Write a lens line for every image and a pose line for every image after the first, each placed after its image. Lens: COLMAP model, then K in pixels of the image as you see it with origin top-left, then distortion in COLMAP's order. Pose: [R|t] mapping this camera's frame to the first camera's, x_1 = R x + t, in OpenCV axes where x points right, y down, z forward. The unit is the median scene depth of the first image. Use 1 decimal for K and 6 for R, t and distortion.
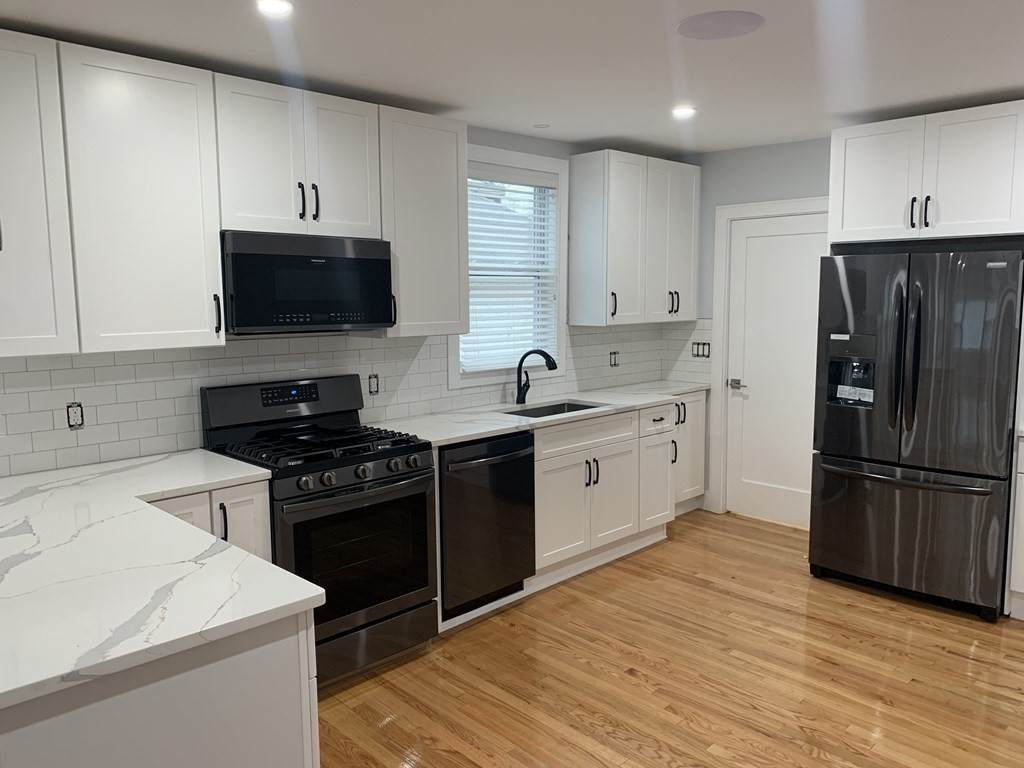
lens RADIAL K [[777.0, 0, 510.9], [0, 777.0, 383.4], [0, 0, 1]] dist [0.033155, -0.030328]
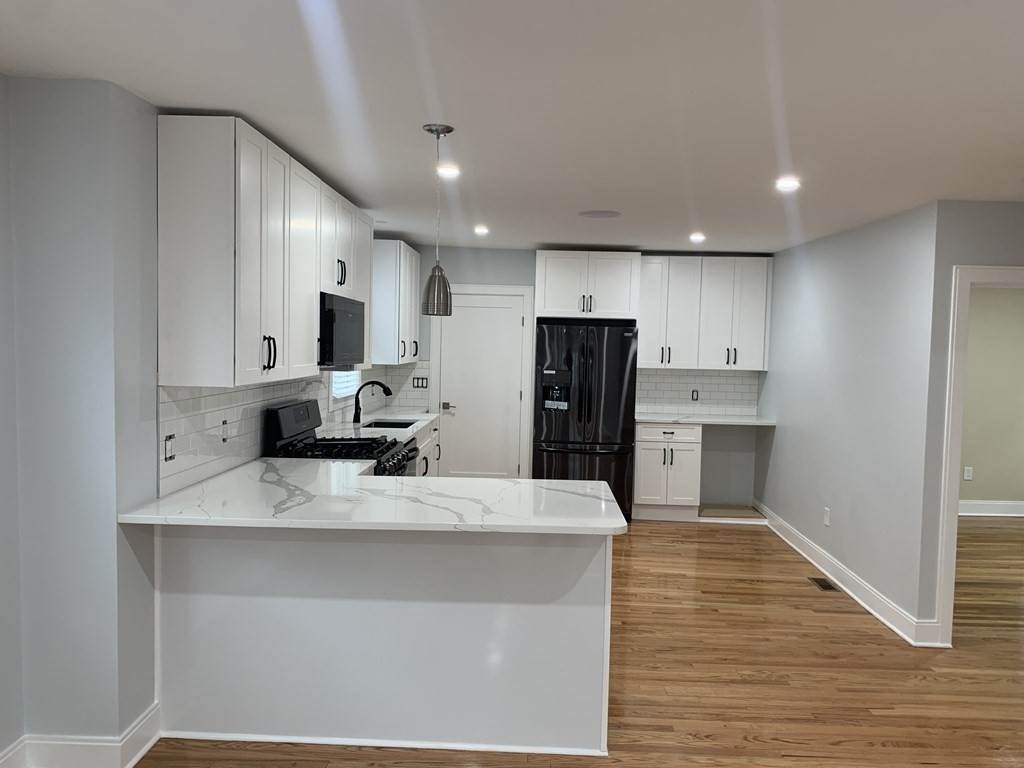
lens RADIAL K [[777.0, 0, 514.8], [0, 777.0, 383.8], [0, 0, 1]] dist [0.033155, -0.030328]
pose [[0.721631, -0.008651, 0.692224, -0.833047], [0.047962, 0.998144, -0.037525, 0.027098], [-0.690615, 0.060280, 0.720706, -0.172720]]
